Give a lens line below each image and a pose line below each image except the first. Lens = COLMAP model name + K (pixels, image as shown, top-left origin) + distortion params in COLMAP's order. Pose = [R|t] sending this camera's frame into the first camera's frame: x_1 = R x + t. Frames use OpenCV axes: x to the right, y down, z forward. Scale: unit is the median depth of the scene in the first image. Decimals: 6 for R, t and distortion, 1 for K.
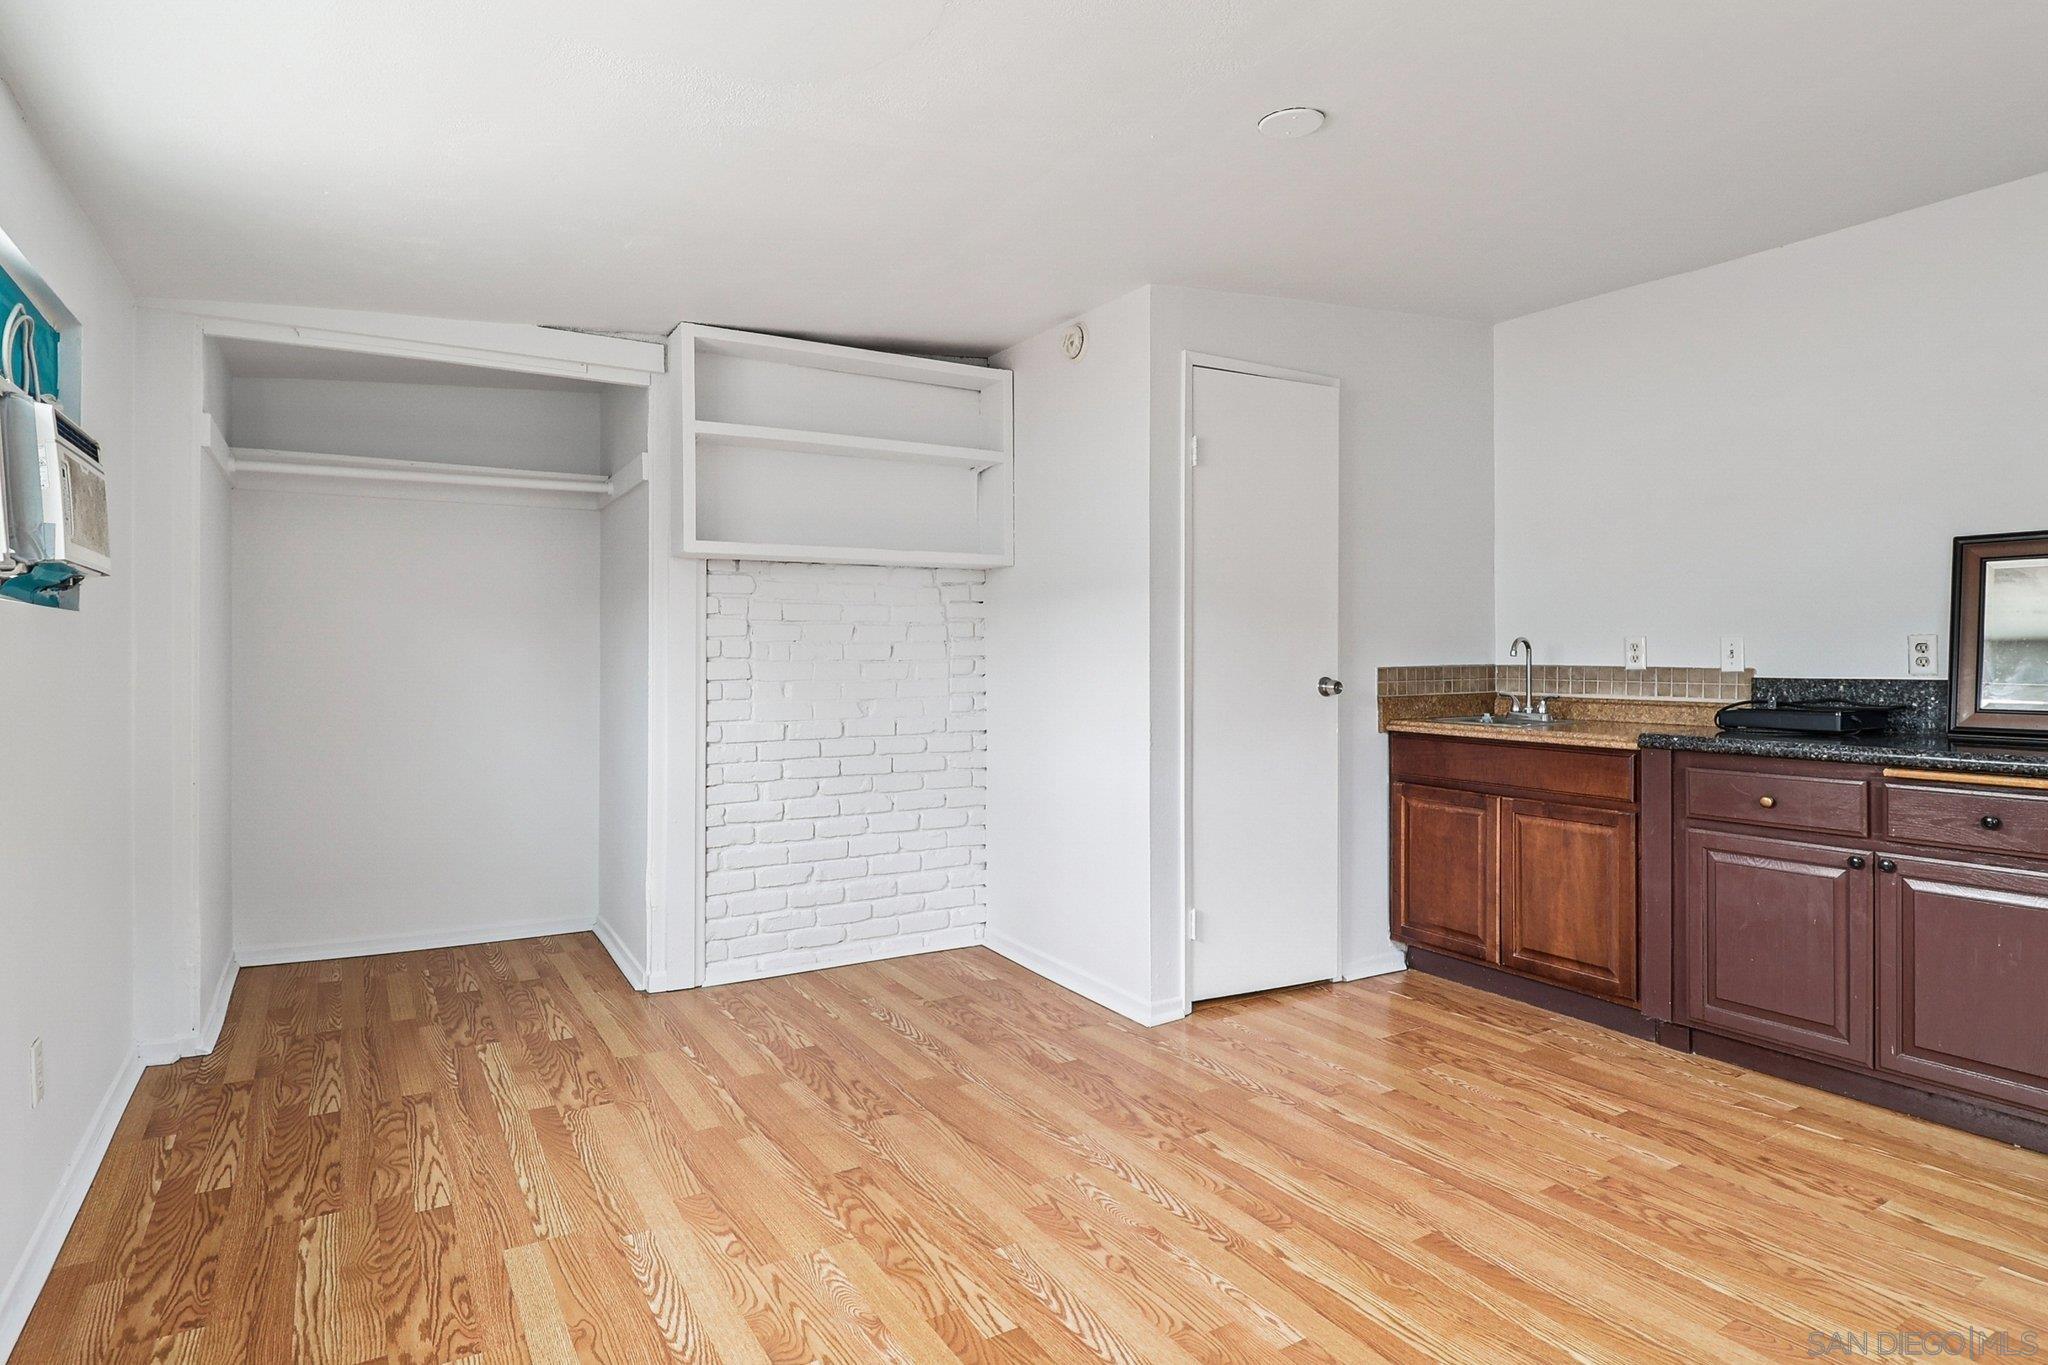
lens RADIAL K [[1095.2, 0, 1025.0], [0, 1095.2, 650.8], [0, 0, 1]] dist [0.005328, -0.012221]
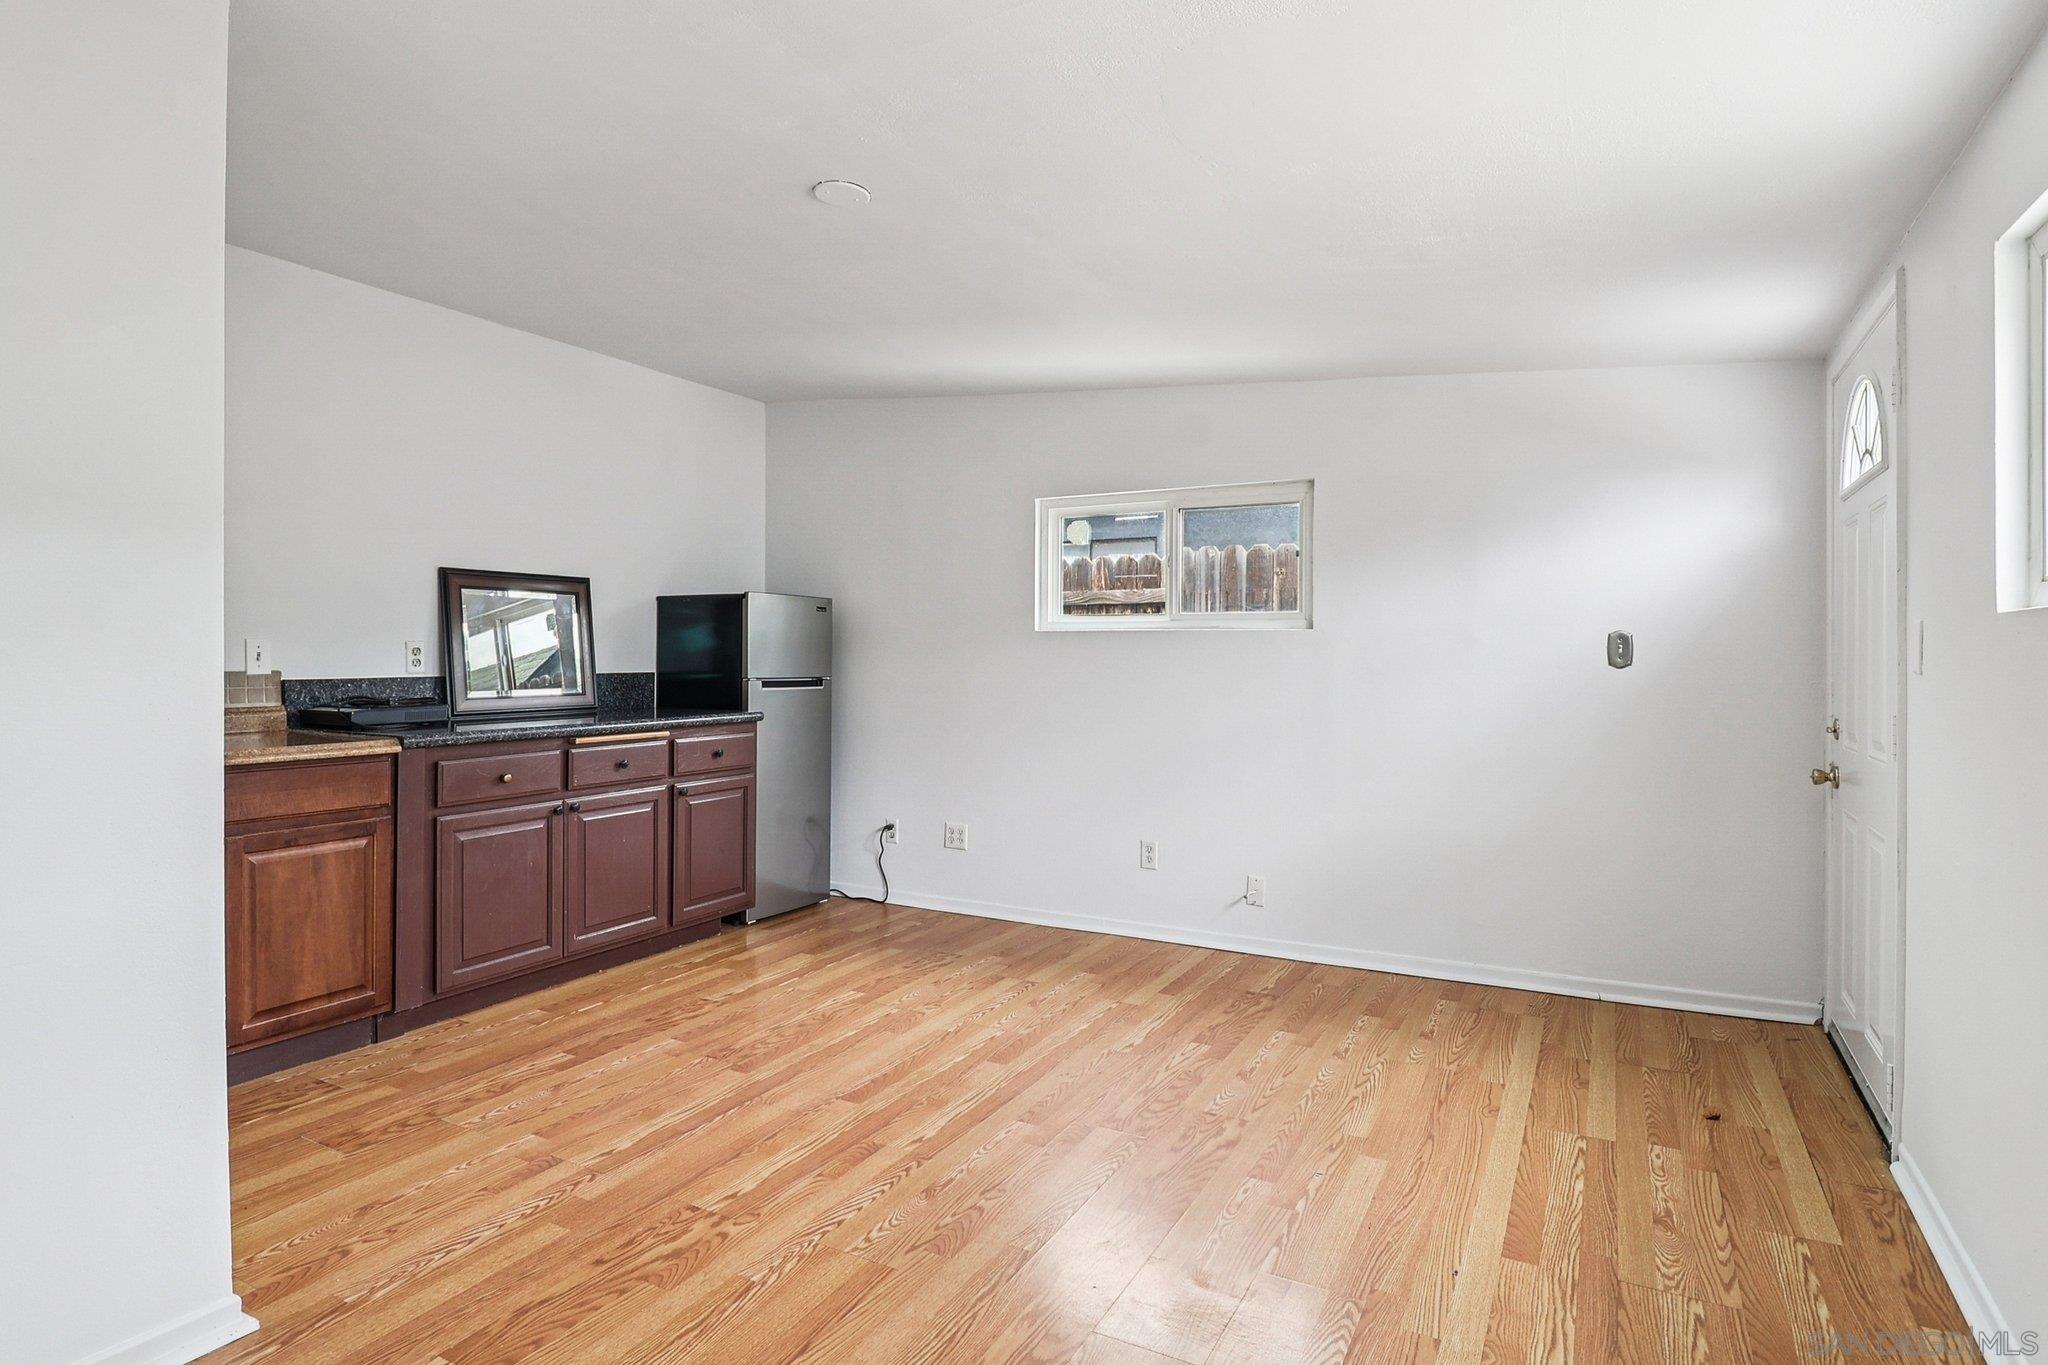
lens RADIAL K [[1033.8, 0, 1025.1], [0, 1033.8, 671.0], [0, 0, 1]] dist [0.001510, -0.014684]
pose [[-0.481064, -0.015060, 0.876556, -0.575015], [-0.005119, 0.999884, 0.014370, -0.000994], [-0.876670, 0.002426, -0.481085, 0.993227]]
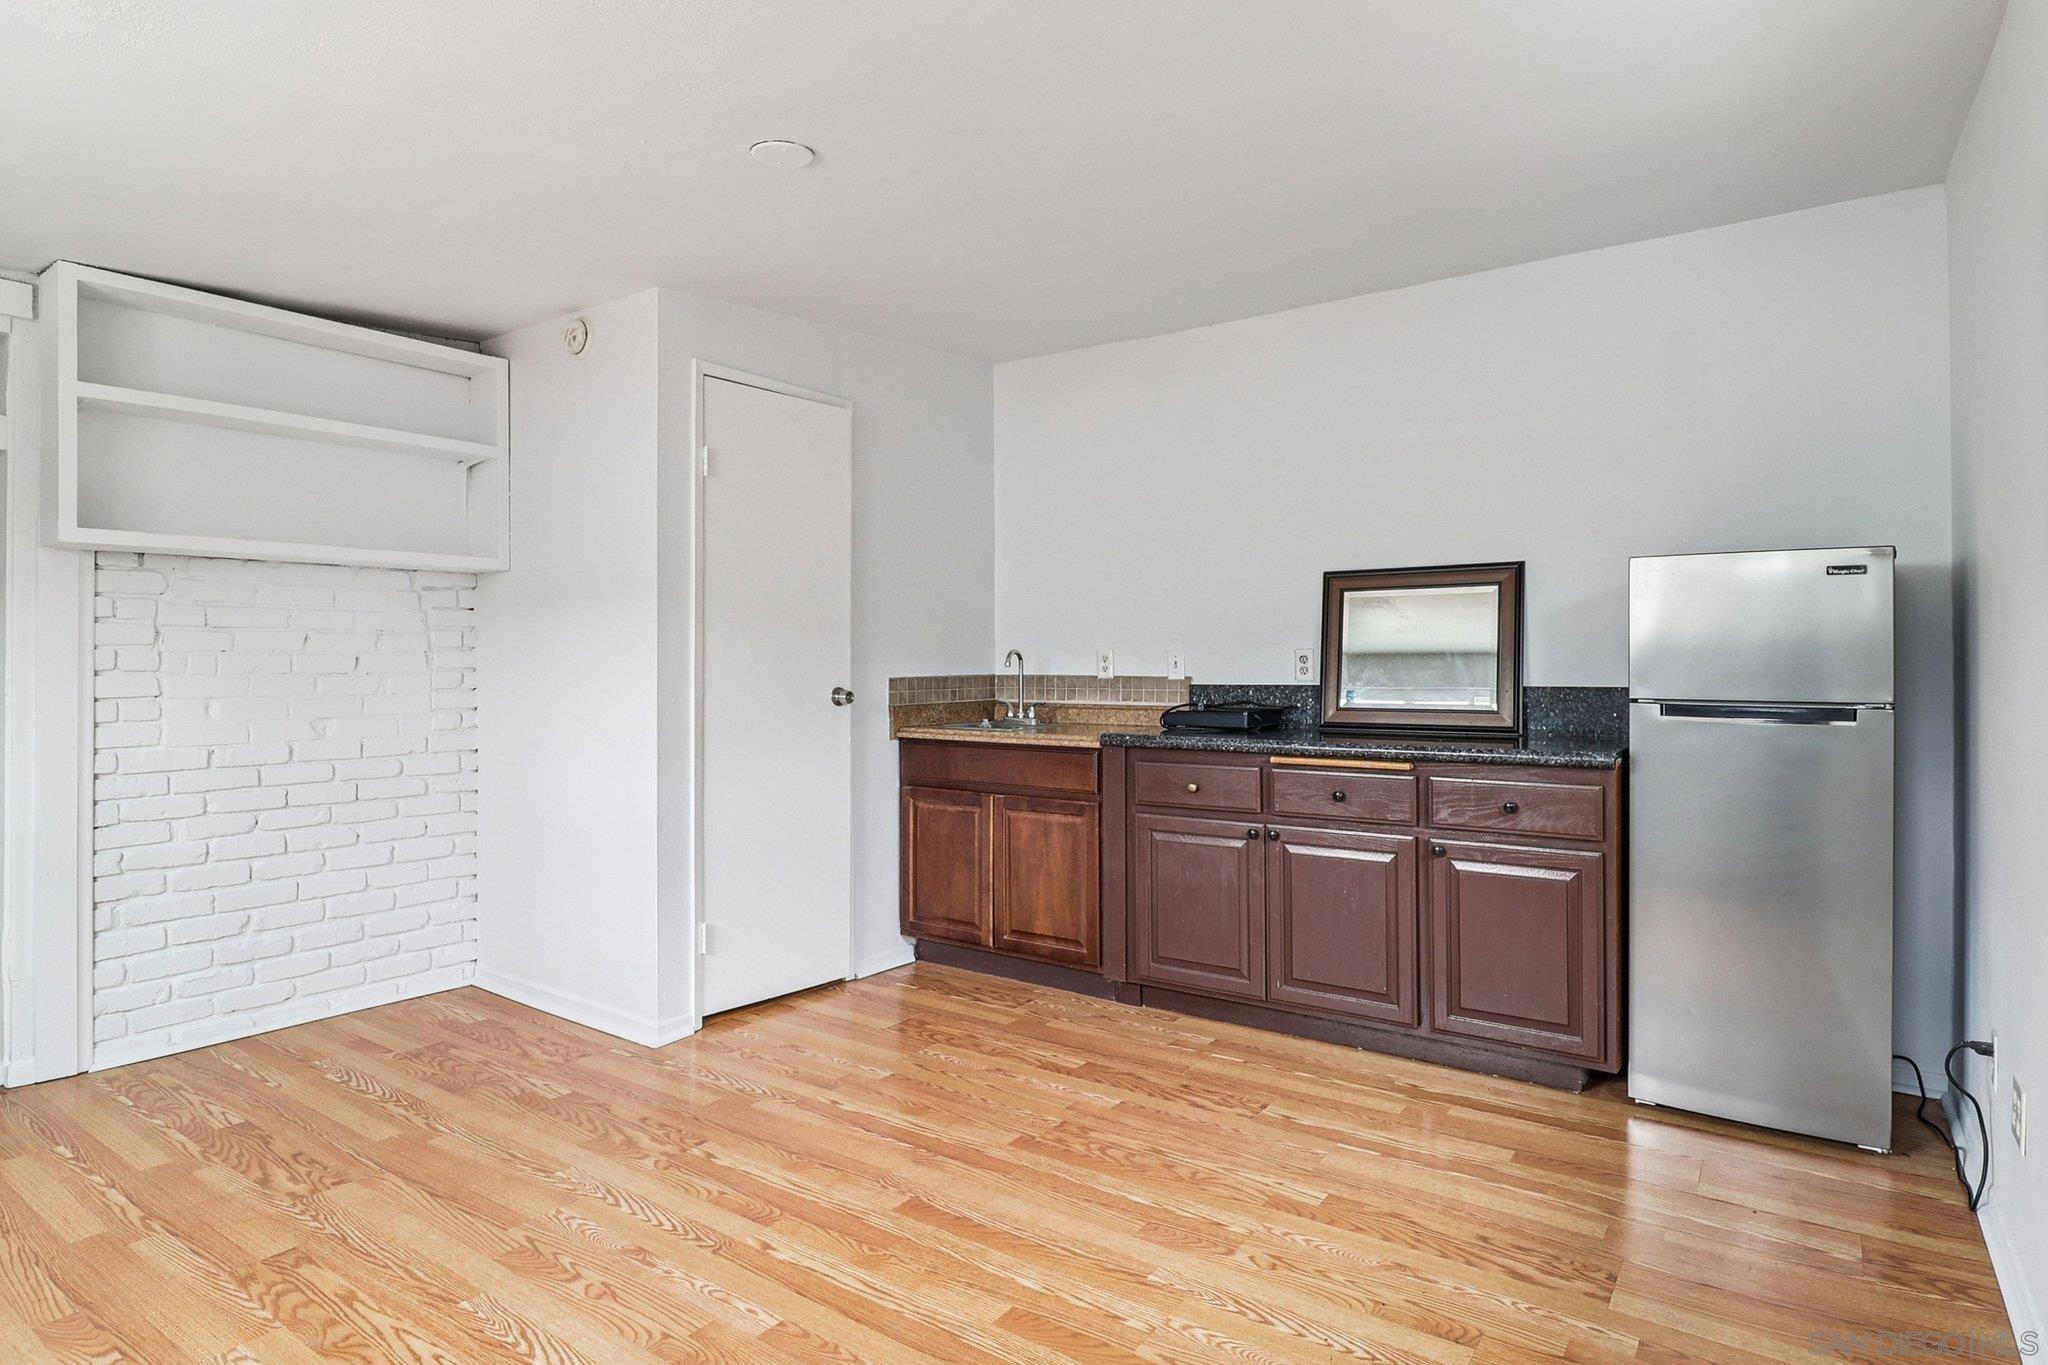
lens RADIAL K [[1102.0, 0, 1023.8], [0, 1102.0, 657.5], [0, 0, 1]] dist [0.008182, -0.016096]
pose [[0.919943, 0.001071, 0.392051, 0.032545], [0.000515, 0.999992, -0.003939, -0.000160], [-0.392052, 0.003826, 0.919935, -0.036320]]
